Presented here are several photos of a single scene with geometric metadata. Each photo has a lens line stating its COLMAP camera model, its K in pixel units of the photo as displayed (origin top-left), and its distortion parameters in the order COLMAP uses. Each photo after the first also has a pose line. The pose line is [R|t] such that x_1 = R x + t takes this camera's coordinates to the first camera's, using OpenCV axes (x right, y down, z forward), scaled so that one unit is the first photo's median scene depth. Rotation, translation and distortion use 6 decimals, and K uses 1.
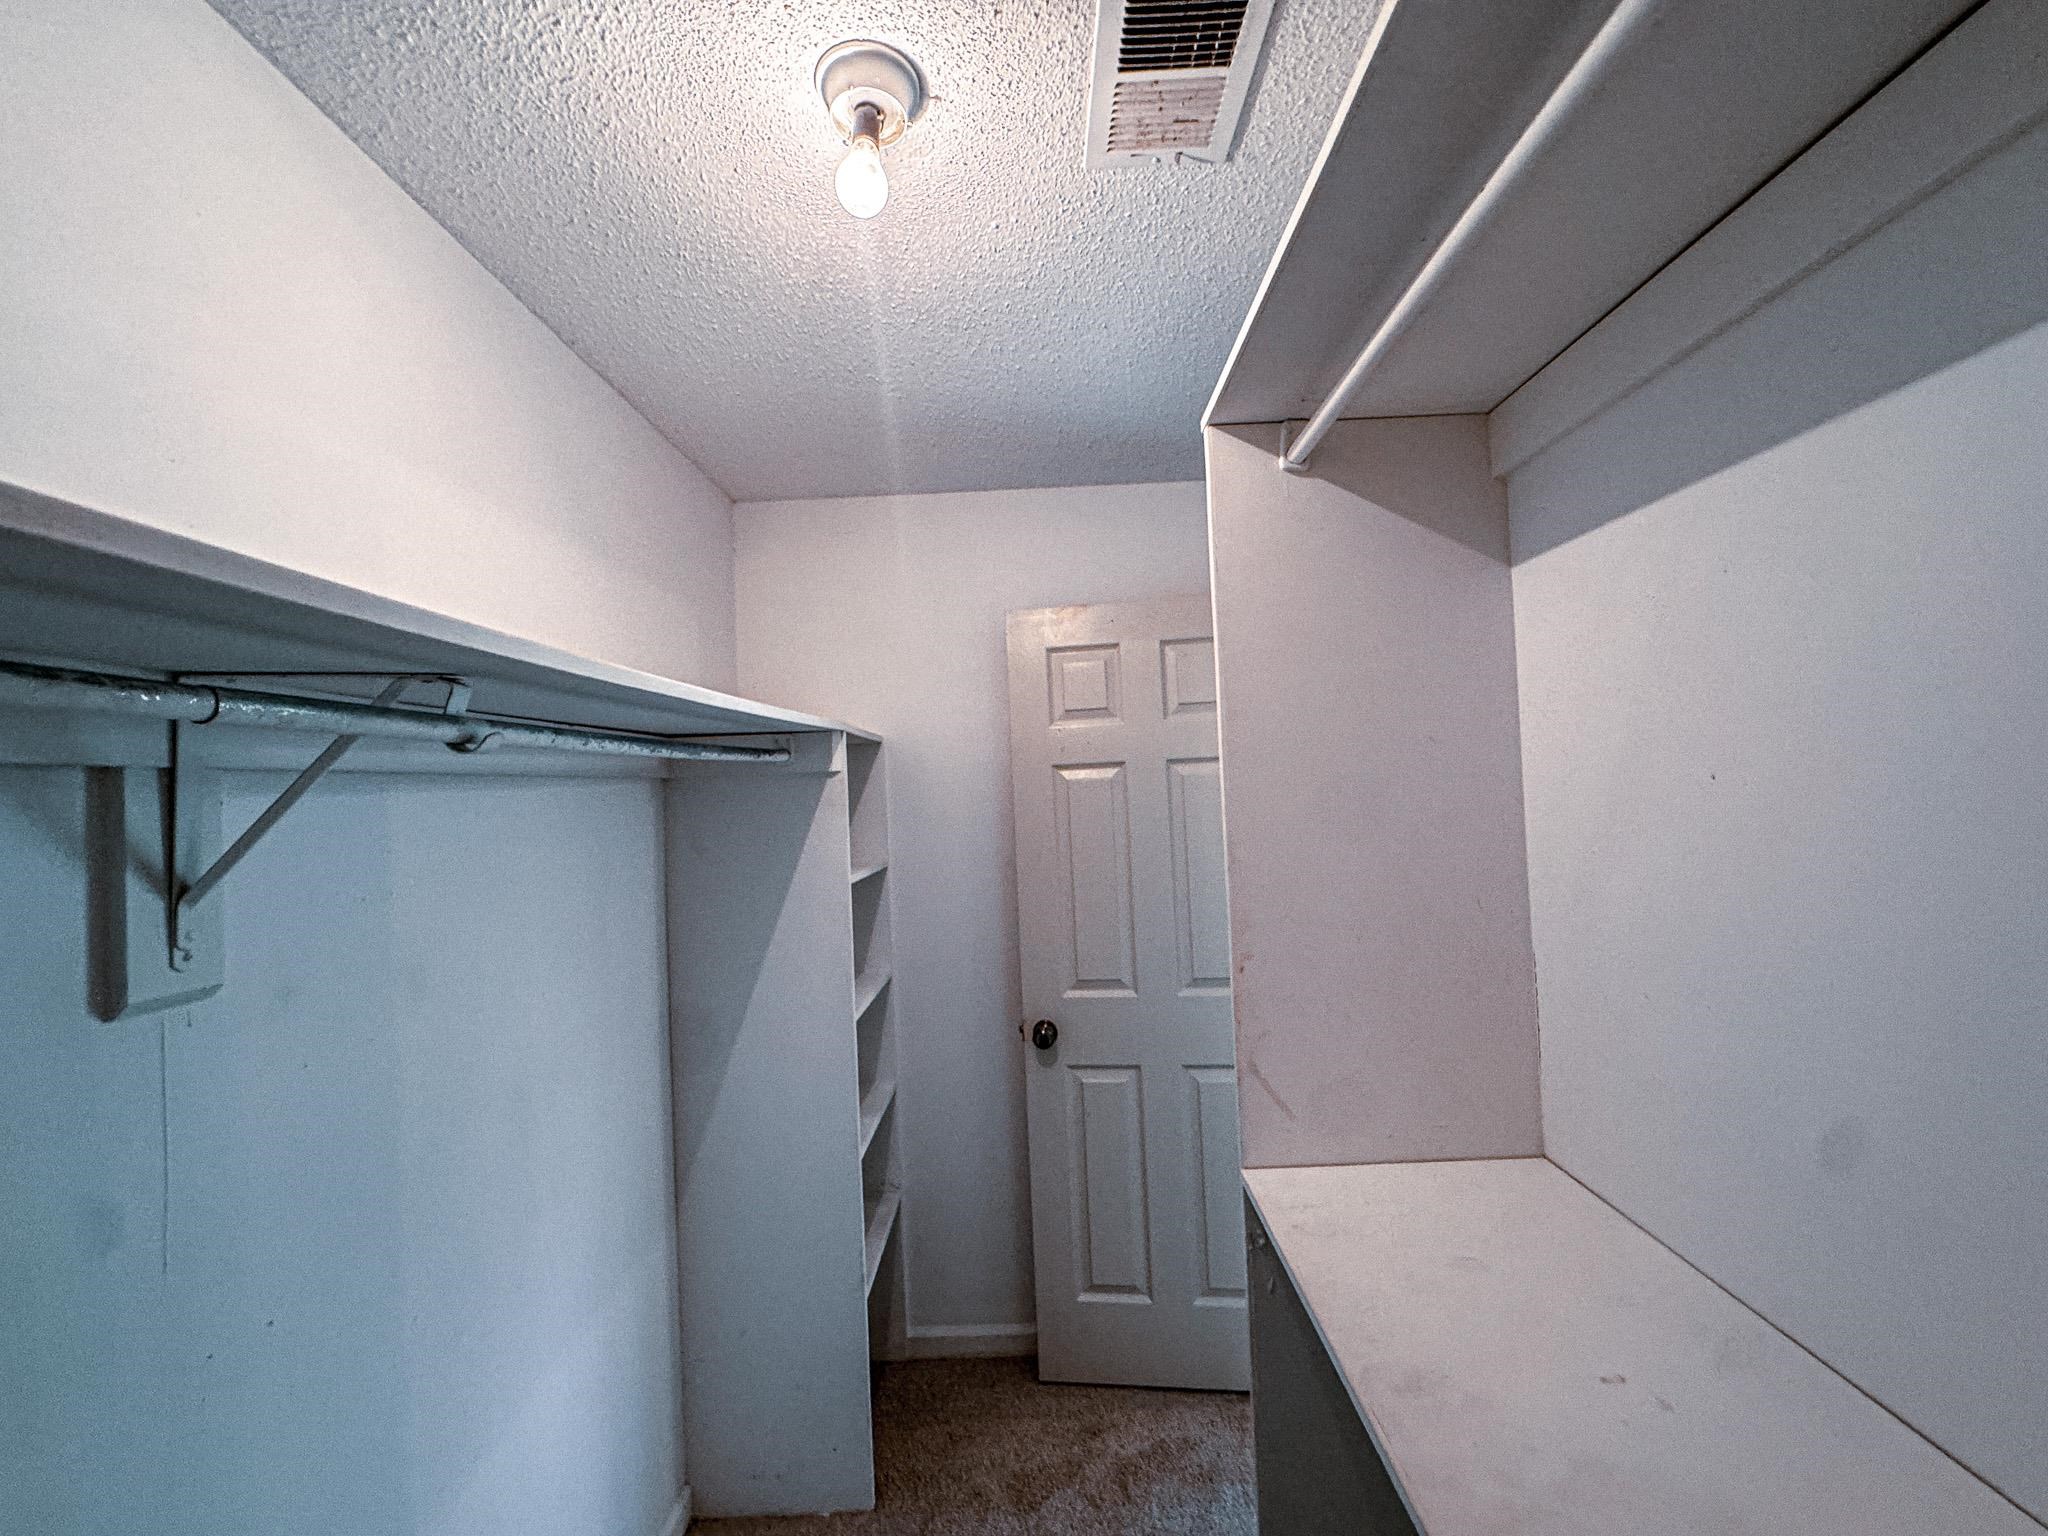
lens RADIAL K [[825.7, 0, 1024.0], [0, 825.7, 772.4], [0, 0, 1]] dist [-0.004008, 0.000930]
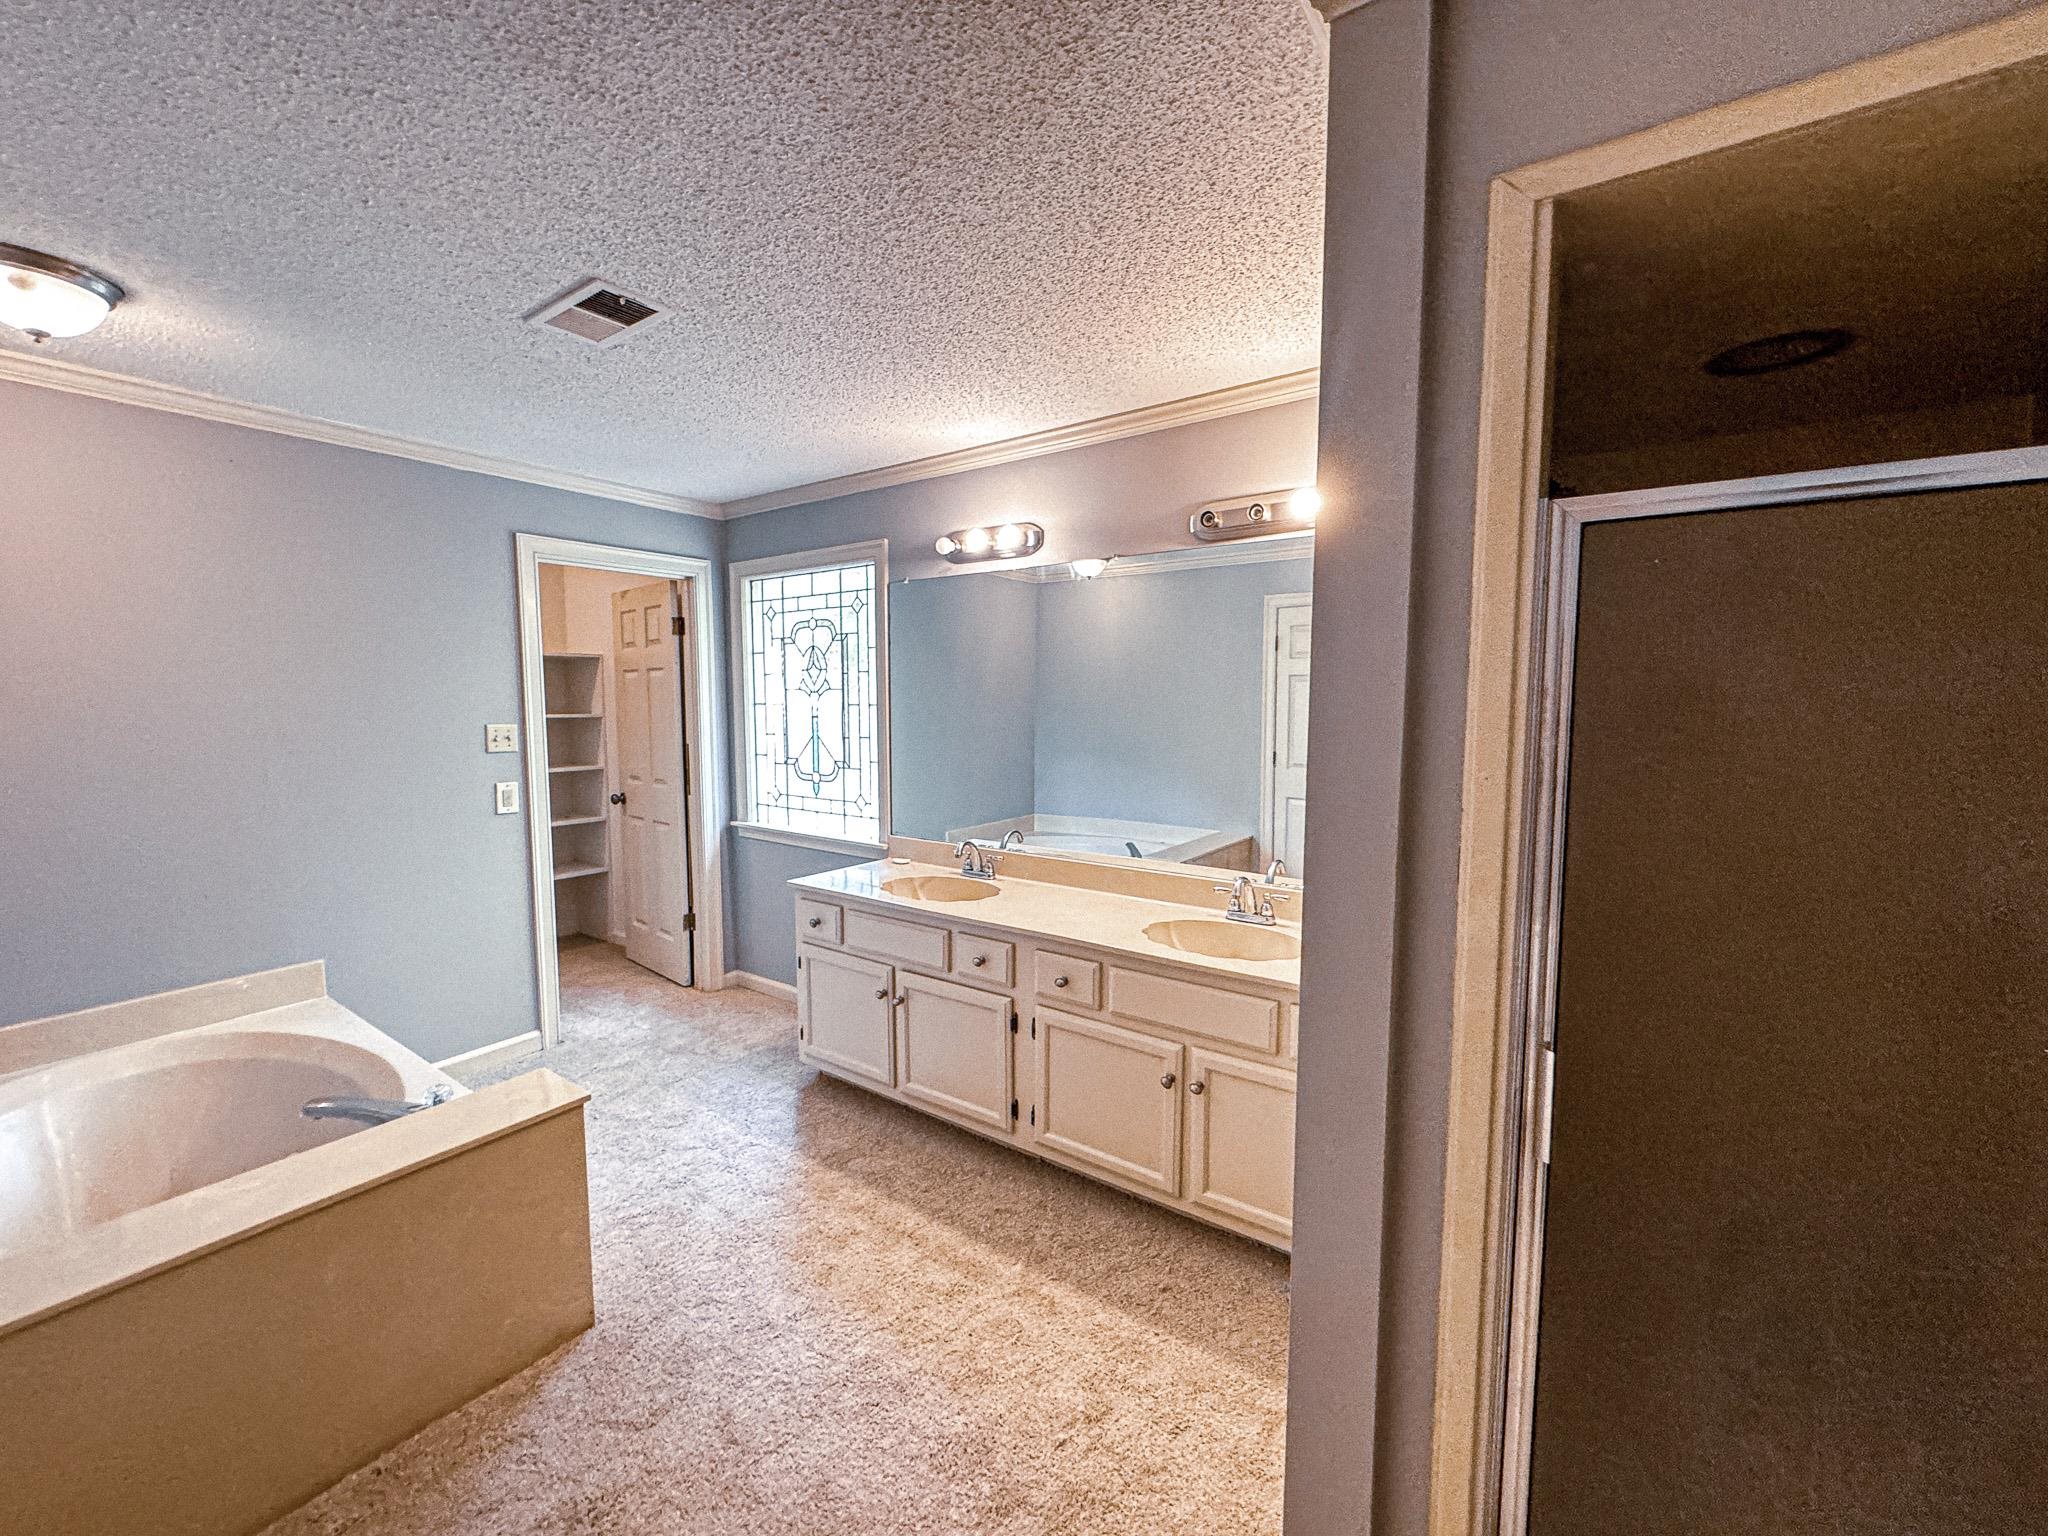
lens RADIAL K [[825.7, 0, 1026.5], [0, 825.7, 762.5], [0, 0, 1]] dist [-0.004008, 0.000930]
pose [[0.821228, 0.093523, -0.562883, 1.984389], [-0.027767, 0.991858, 0.124286, -0.060243], [0.569924, -0.086438, 0.817138, -0.113306]]
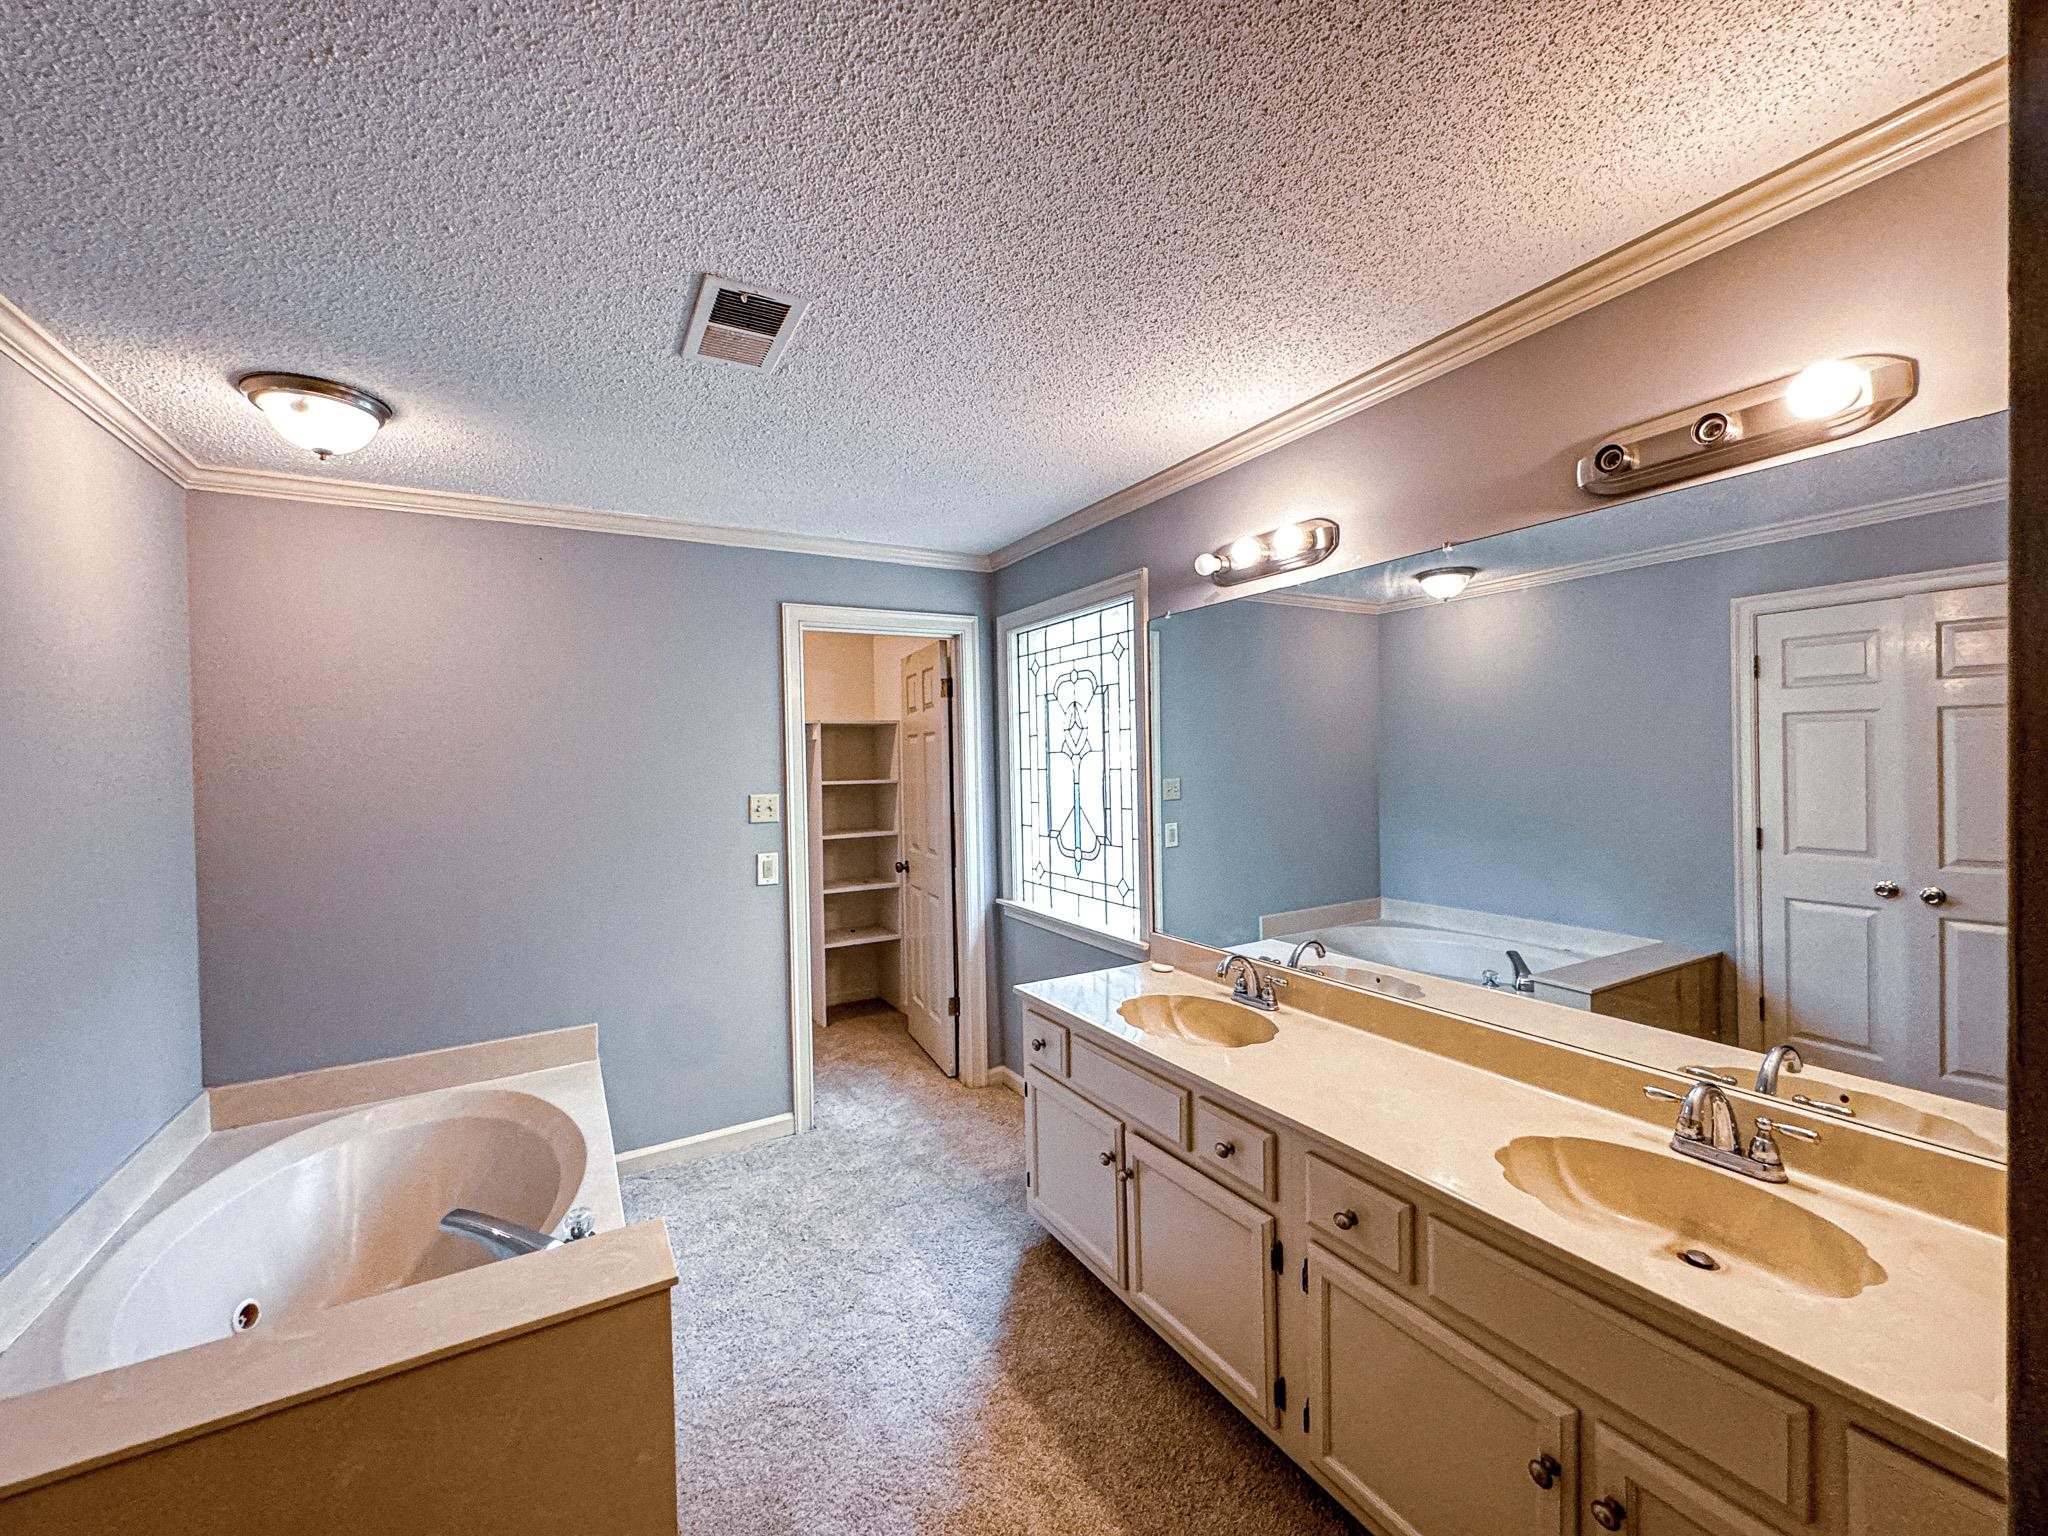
lens RADIAL K [[825.7, 0, 1022.0], [0, 825.7, 765.0], [0, 0, 1]] dist [-0.004008, 0.000930]
pose [[0.508432, 0.046755, -0.859832, 1.854755], [0.014578, 0.997914, 0.062884, -0.055907], [0.860979, -0.044507, 0.506690, 0.251741]]
